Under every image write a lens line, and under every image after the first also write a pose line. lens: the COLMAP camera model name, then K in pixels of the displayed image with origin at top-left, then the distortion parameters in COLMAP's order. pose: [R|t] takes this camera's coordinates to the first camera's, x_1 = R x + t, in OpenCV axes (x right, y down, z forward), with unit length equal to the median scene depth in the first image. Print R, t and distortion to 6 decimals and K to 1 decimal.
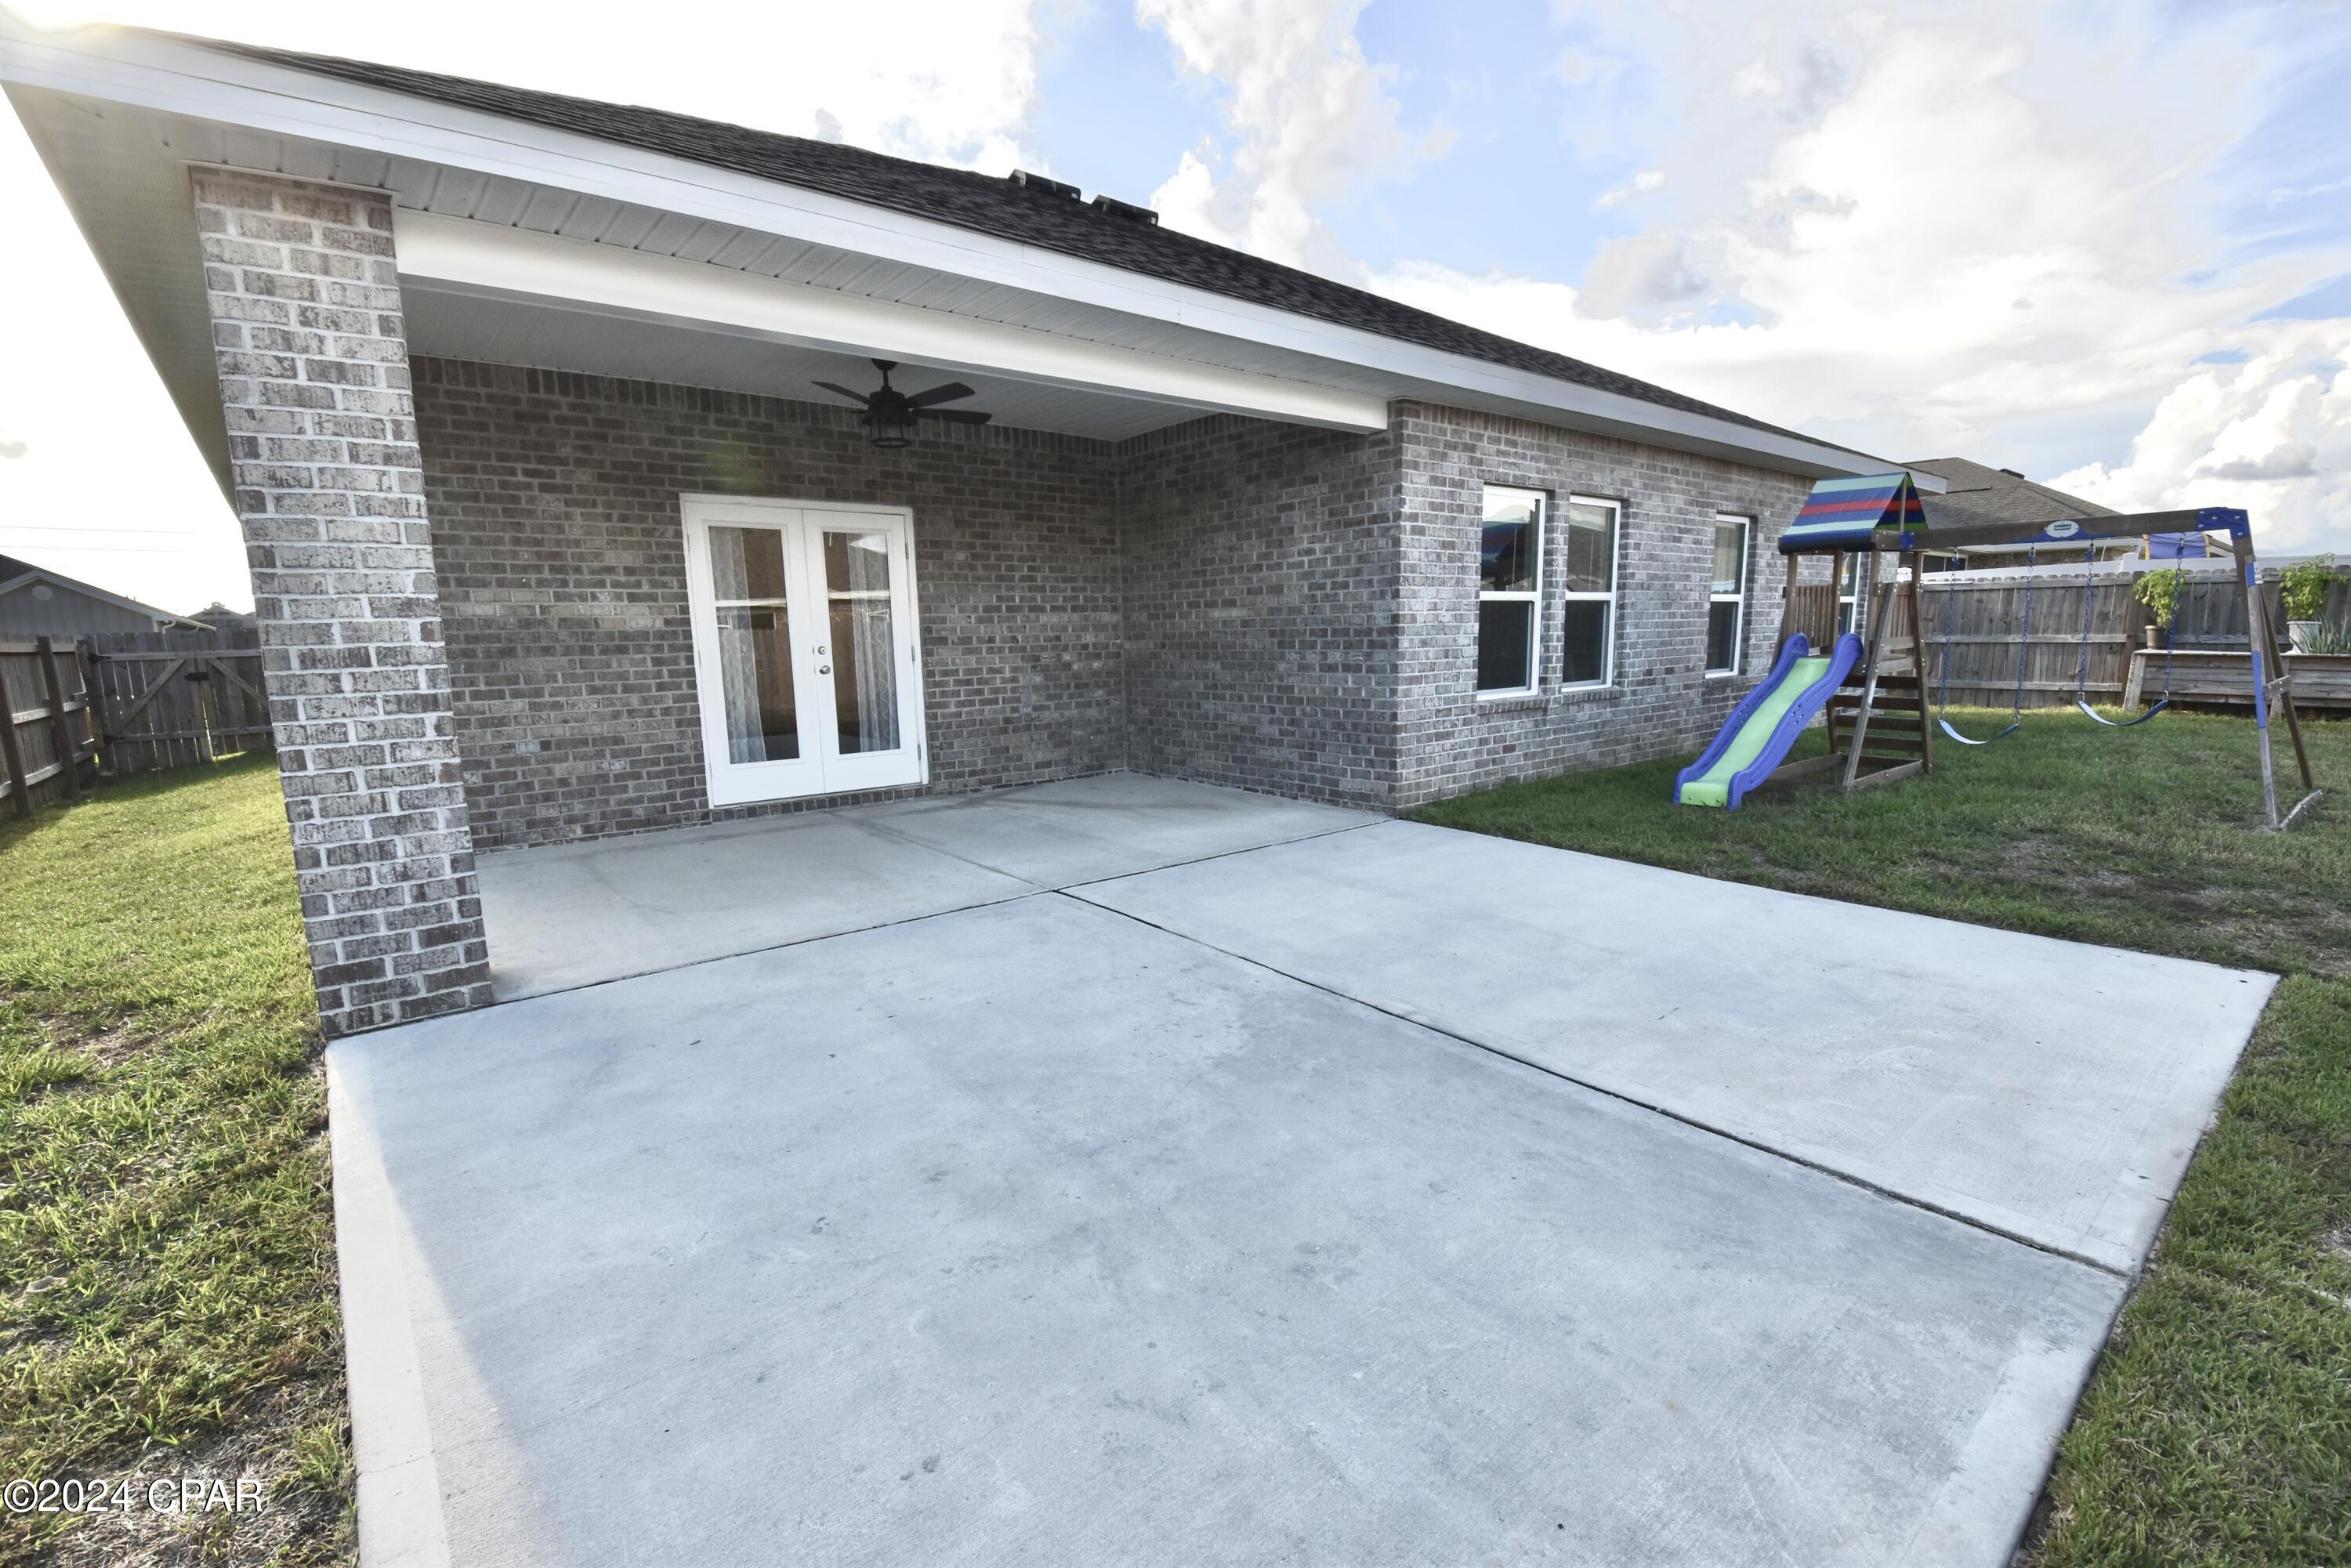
lens RADIAL K [[1030.0, 0, 1179.1], [0, 1030.0, 802.0], [0, 0, 1]] dist [0.013826, -0.022064]
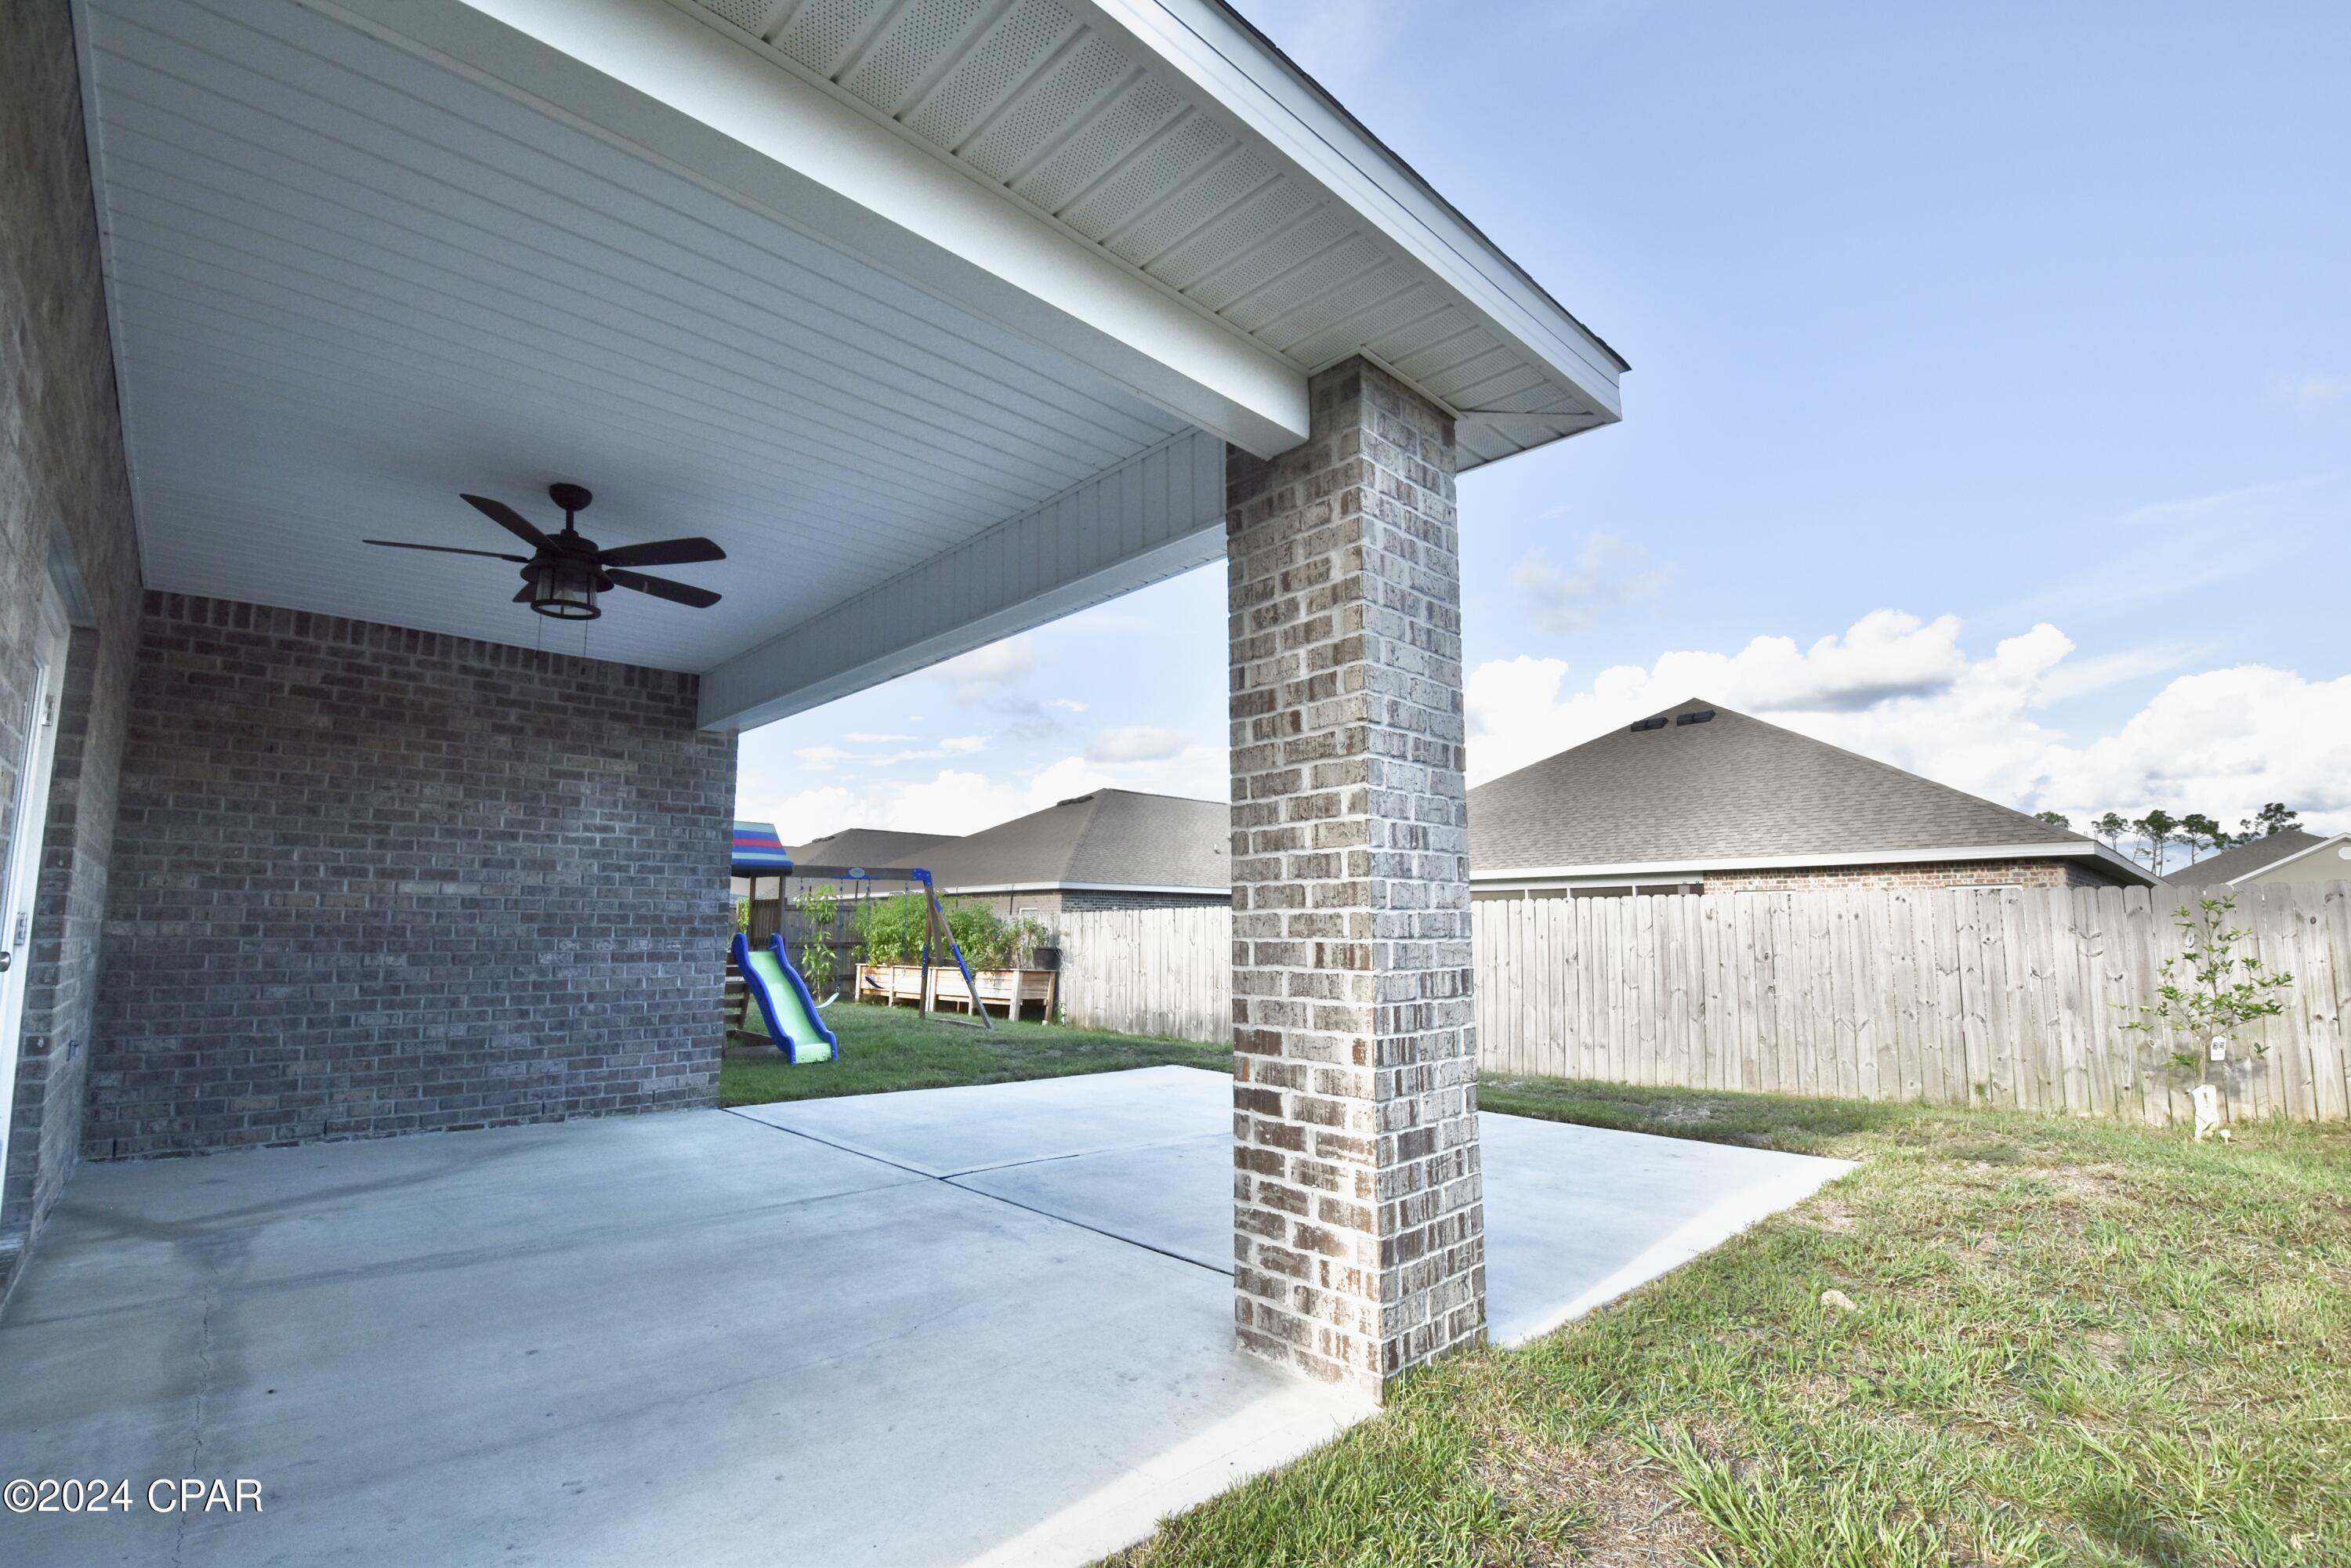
lens RADIAL K [[1030.0, 0, 1179.1], [0, 1030.0, 802.0], [0, 0, 1]] dist [0.013826, -0.022064]
pose [[-0.069246, 0.146826, 0.986736, -0.795127], [0.163559, 0.977396, -0.133958, -0.062697], [-0.984100, 0.152113, -0.091695, 0.581717]]
